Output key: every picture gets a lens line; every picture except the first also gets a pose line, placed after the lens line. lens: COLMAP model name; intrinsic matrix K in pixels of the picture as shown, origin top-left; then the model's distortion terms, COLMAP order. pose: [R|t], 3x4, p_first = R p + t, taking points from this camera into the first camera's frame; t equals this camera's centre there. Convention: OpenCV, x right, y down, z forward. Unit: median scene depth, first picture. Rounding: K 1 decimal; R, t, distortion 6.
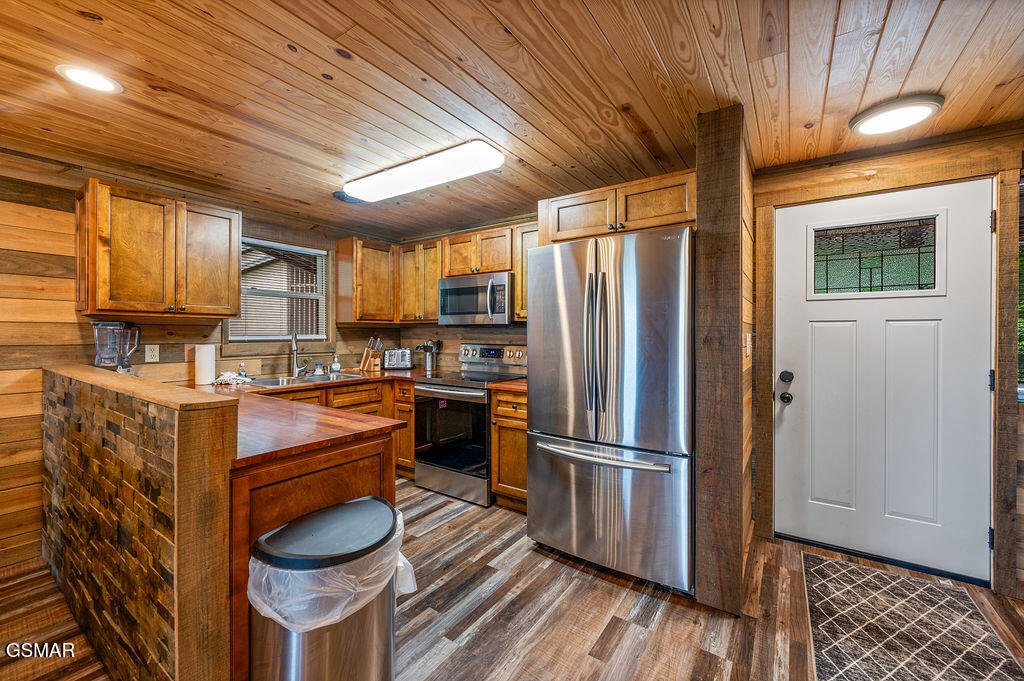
lens RADIAL K [[409.5, 0, 510.6], [0, 409.5, 334.2], [0, 0, 1]] dist [0.000525, 0.000171]
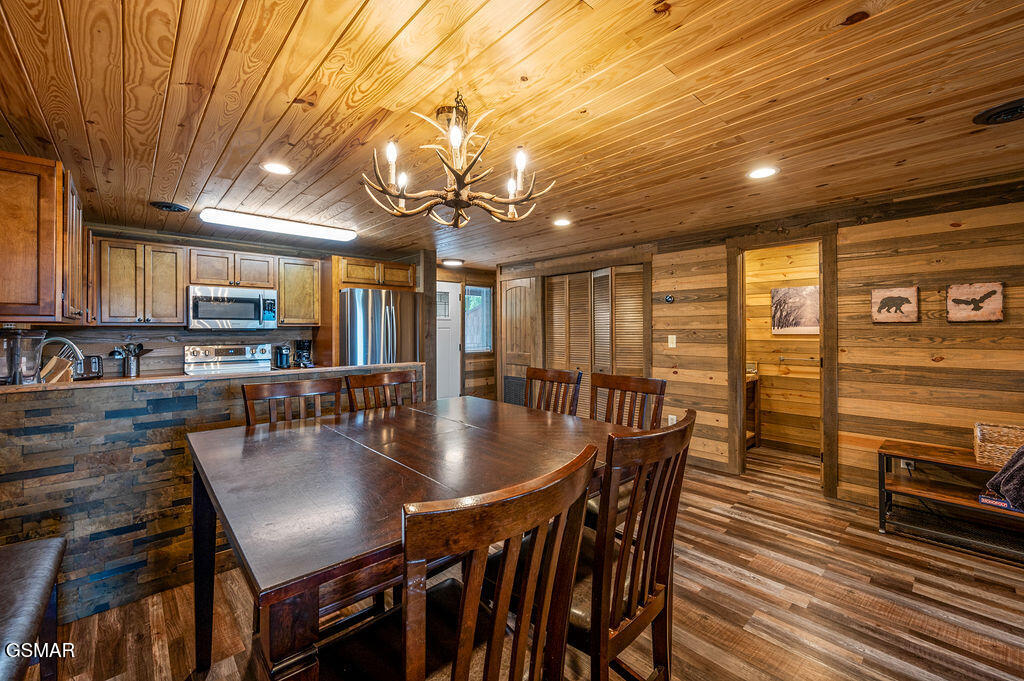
lens RADIAL K [[422.4, 0, 513.1], [0, 422.4, 327.2], [0, 0, 1]] dist [0.000089, -0.000003]
pose [[0.228891, 0.000262, 0.973452, -1.325256], [0.006516, 0.999977, -0.001801, -0.023211], [-0.973430, 0.006755, 0.228884, -0.096281]]
